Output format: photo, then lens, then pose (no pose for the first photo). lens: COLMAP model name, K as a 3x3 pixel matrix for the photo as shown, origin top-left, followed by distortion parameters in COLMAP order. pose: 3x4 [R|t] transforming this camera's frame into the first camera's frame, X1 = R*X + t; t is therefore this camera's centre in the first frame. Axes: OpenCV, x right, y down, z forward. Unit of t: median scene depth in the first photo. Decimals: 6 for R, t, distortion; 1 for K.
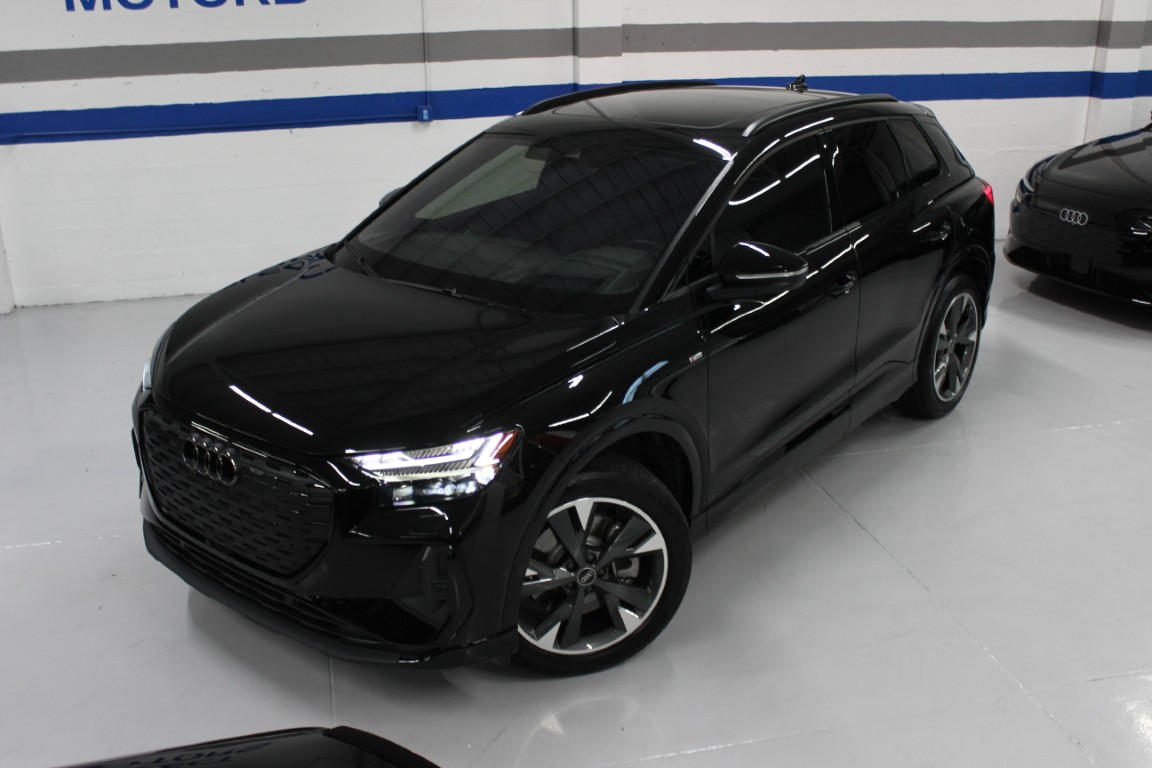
lens RADIAL K [[1162.5, 0, 576.0], [0, 1162.5, 384.0], [0, 0, 1]] dist [-0.136805, 0.169247]
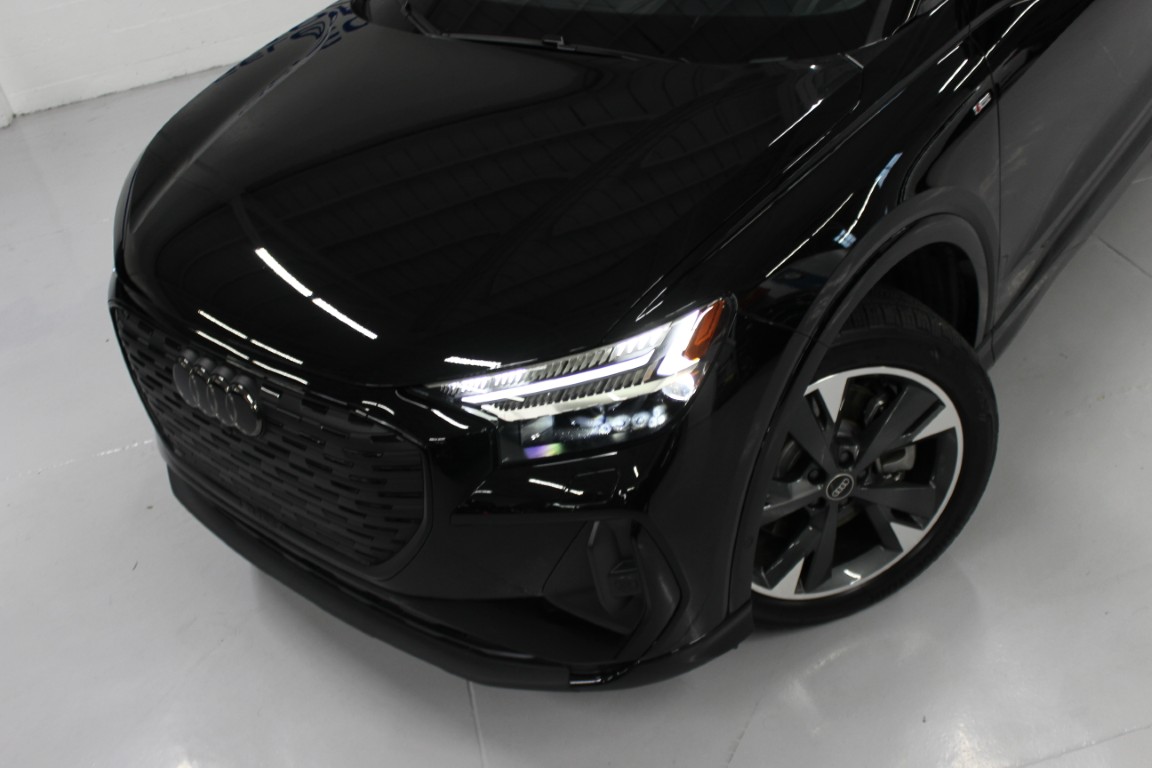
lens RADIAL K [[1162.5, 0, 576.0], [0, 1162.5, 384.0], [0, 0, 1]] dist [-0.136805, 0.169247]
pose [[0.987610, -0.117485, -0.104037, -0.060204], [0.140189, 0.958440, 0.248475, -0.061977], [0.070521, -0.259981, 0.963035, 0.400314]]
